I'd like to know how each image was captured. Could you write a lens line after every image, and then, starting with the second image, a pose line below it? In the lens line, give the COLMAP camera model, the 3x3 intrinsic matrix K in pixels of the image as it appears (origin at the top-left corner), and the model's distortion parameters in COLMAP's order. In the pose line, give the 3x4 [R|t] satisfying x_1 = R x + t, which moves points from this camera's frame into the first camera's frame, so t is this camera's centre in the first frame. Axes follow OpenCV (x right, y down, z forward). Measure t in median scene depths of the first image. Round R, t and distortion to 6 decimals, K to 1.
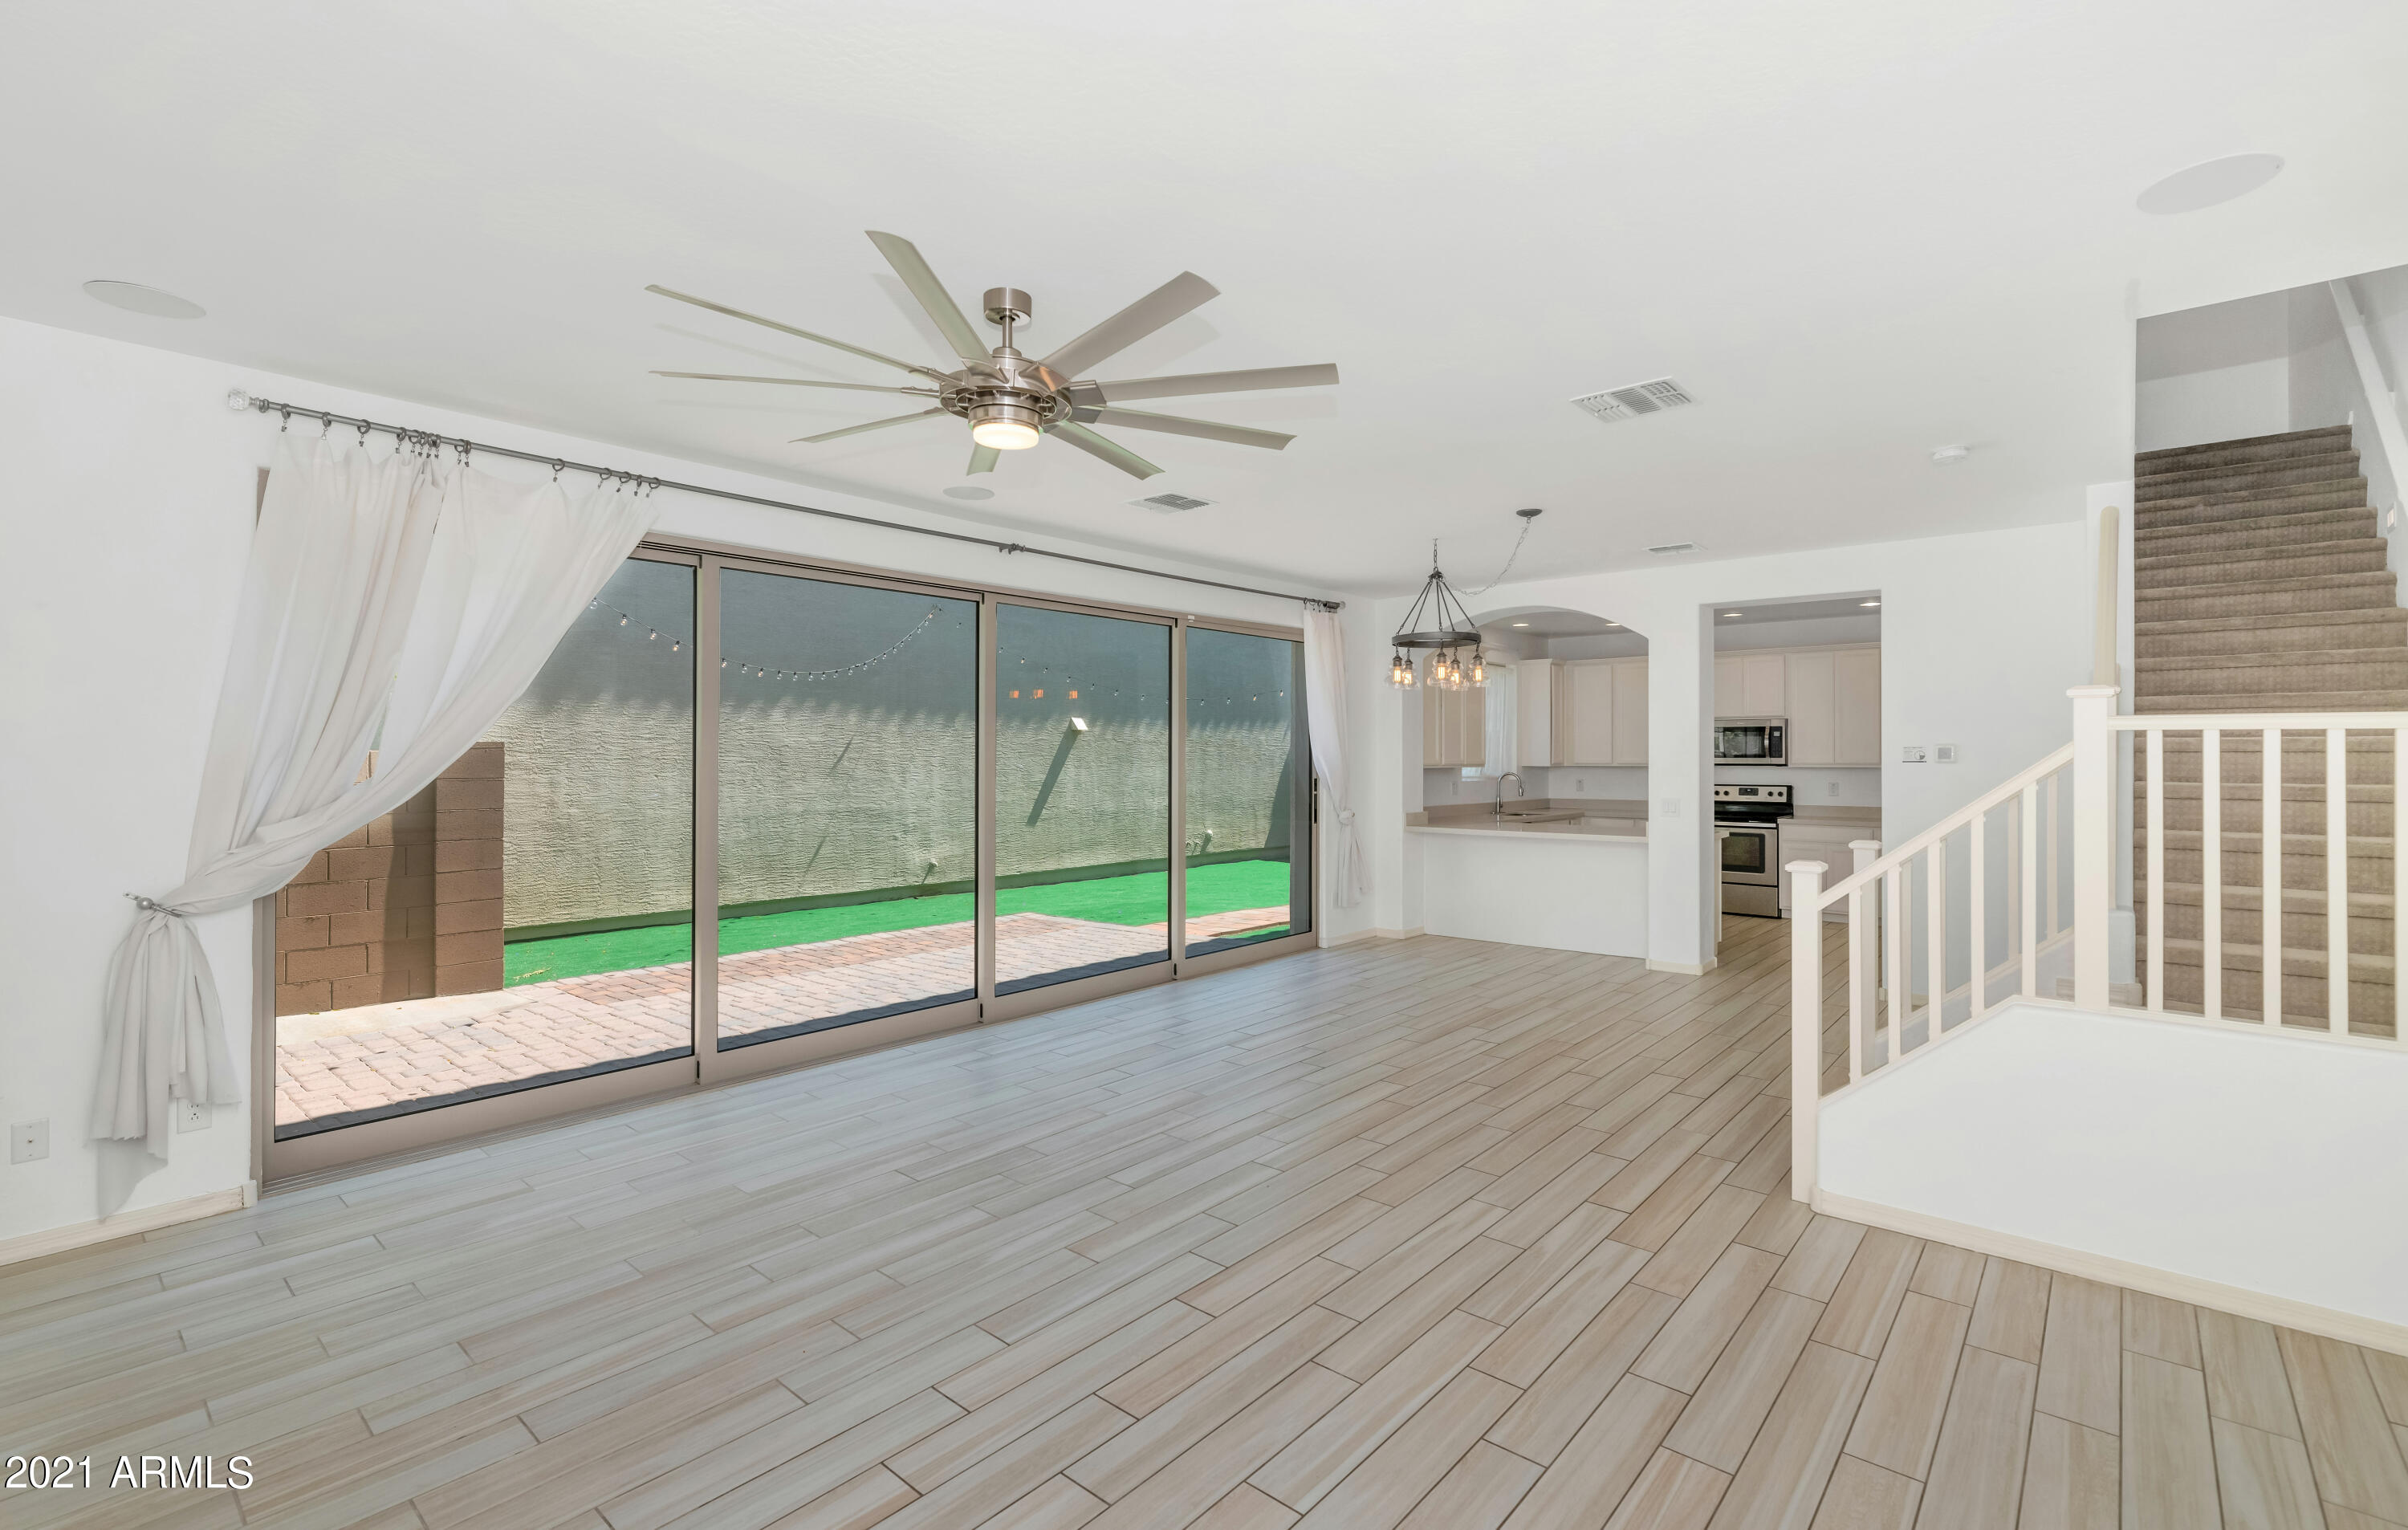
lens RADIAL K [[1080.9, 0, 1208.3], [0, 1080.9, 756.2], [0, 0, 1]] dist [0.000411, 0.000012]
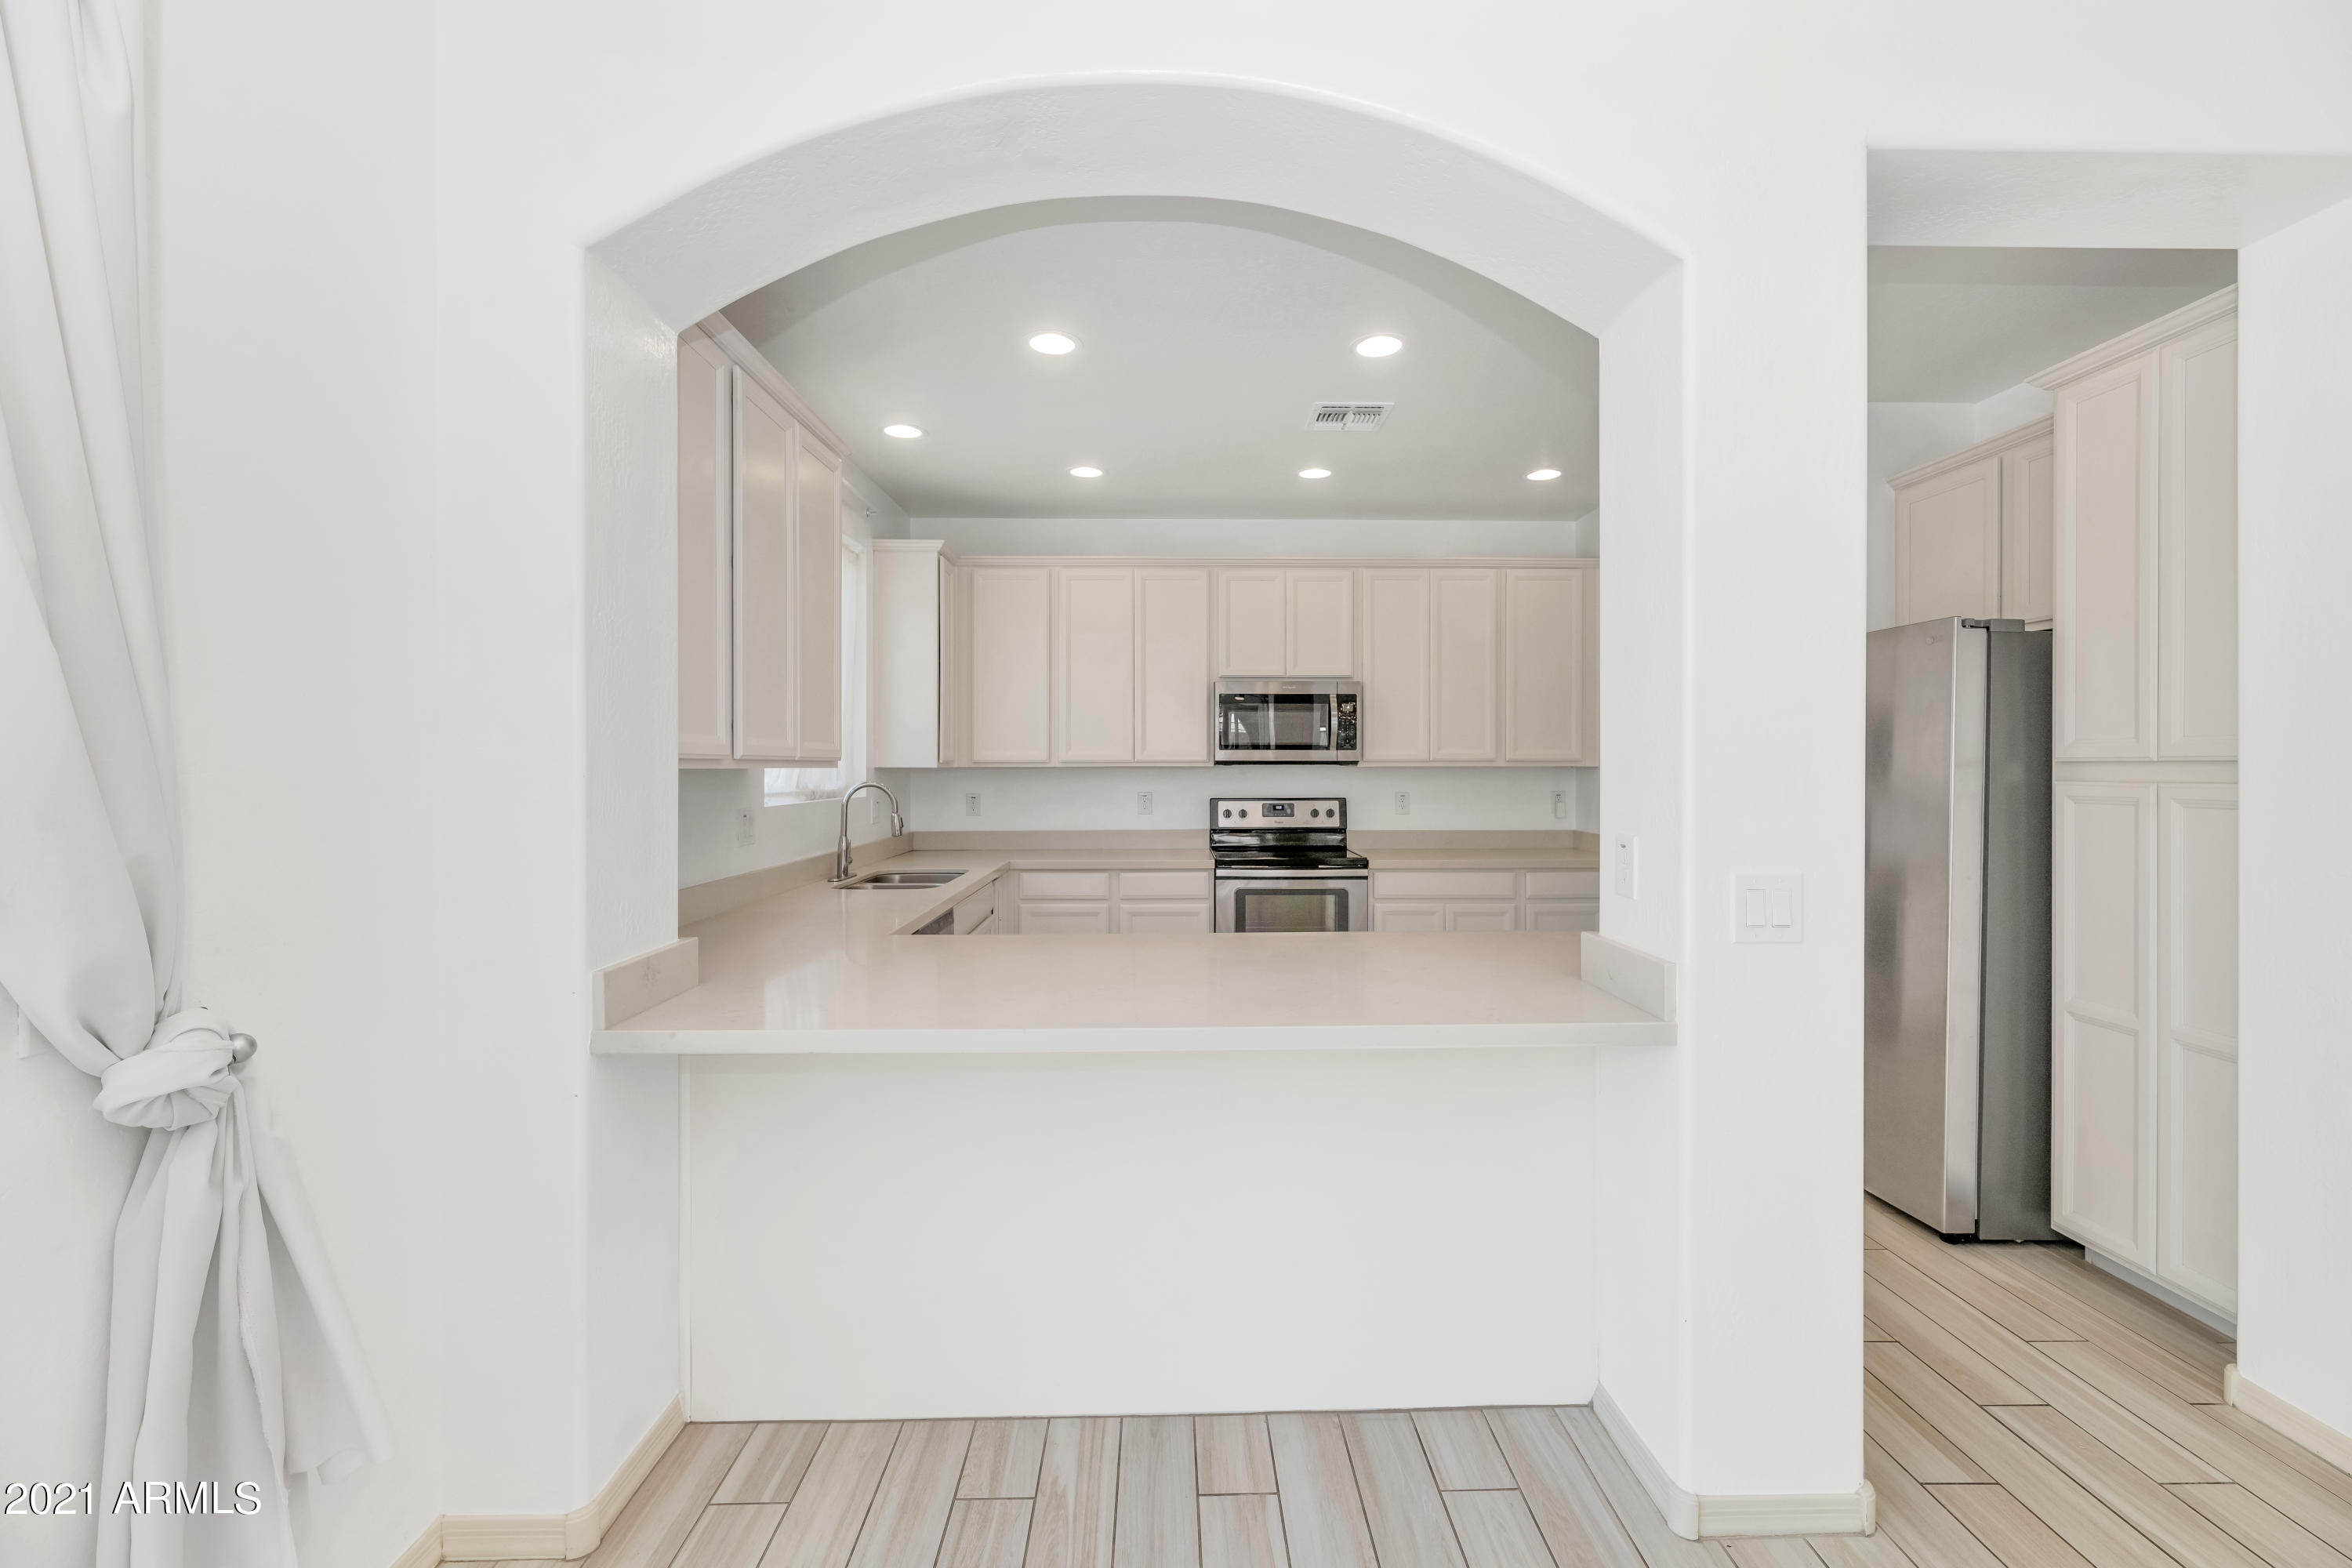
lens RADIAL K [[973.3, 0, 1180.5], [0, 973.3, 768.8], [0, 0, 1]] dist [0.001322, 0.000111]
pose [[0.744772, -0.003191, 0.667311, 0.186332], [0.000584, 0.999991, 0.004129, 0.014162], [-0.667318, -0.002685, 0.744768, 1.035921]]
